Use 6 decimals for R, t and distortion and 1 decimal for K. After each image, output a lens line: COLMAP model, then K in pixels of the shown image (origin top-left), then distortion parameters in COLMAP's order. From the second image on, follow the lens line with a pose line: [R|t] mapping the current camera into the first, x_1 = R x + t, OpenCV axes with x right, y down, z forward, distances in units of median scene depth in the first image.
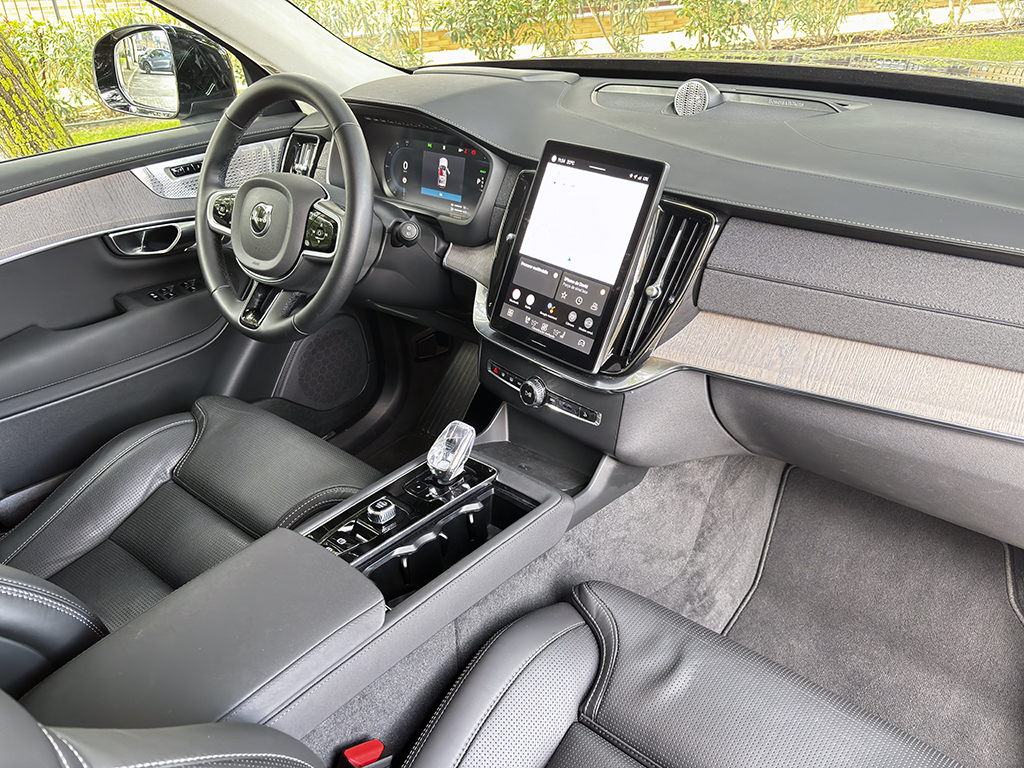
lens RADIAL K [[742.2, 0, 511.2], [0, 742.2, 387.3], [0, 0, 1]] dist [0.004279, -0.000526]
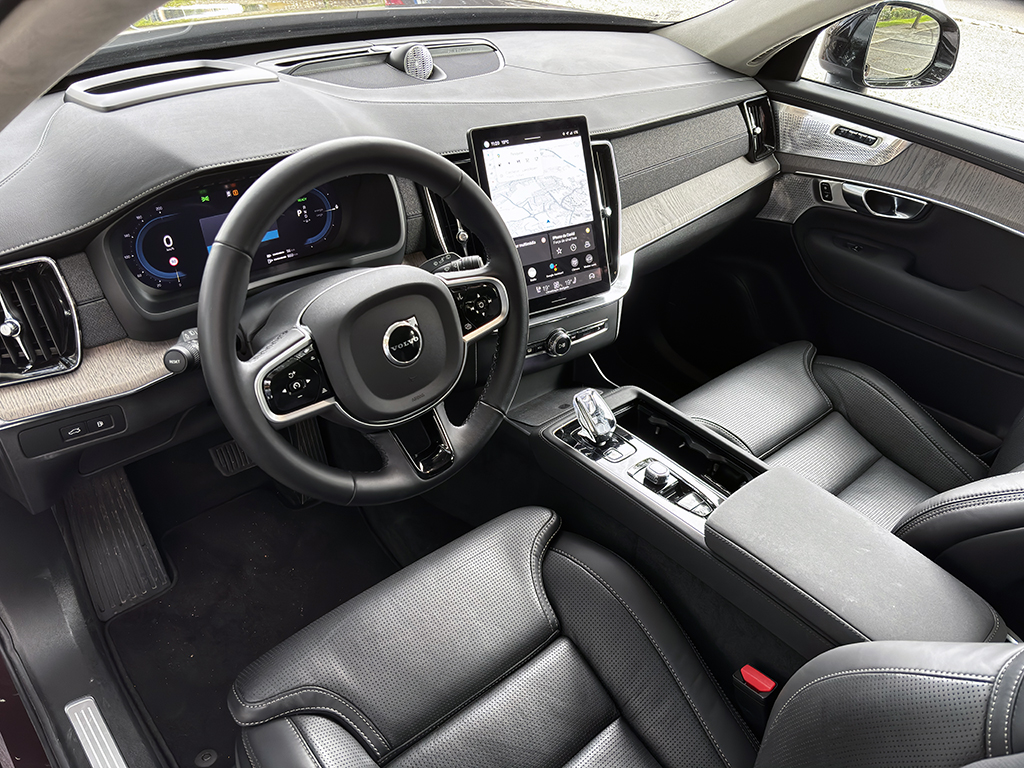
lens RADIAL K [[742.2, 0, 512.0], [0, 742.2, 380.2], [0, 0, 1]] dist [0.004279, -0.000526]
pose [[0.169235, -0.540855, 0.823915, -0.991093], [0.430050, 0.792715, 0.432041, -0.490970], [-0.886801, 0.281208, 0.366750, 0.697641]]
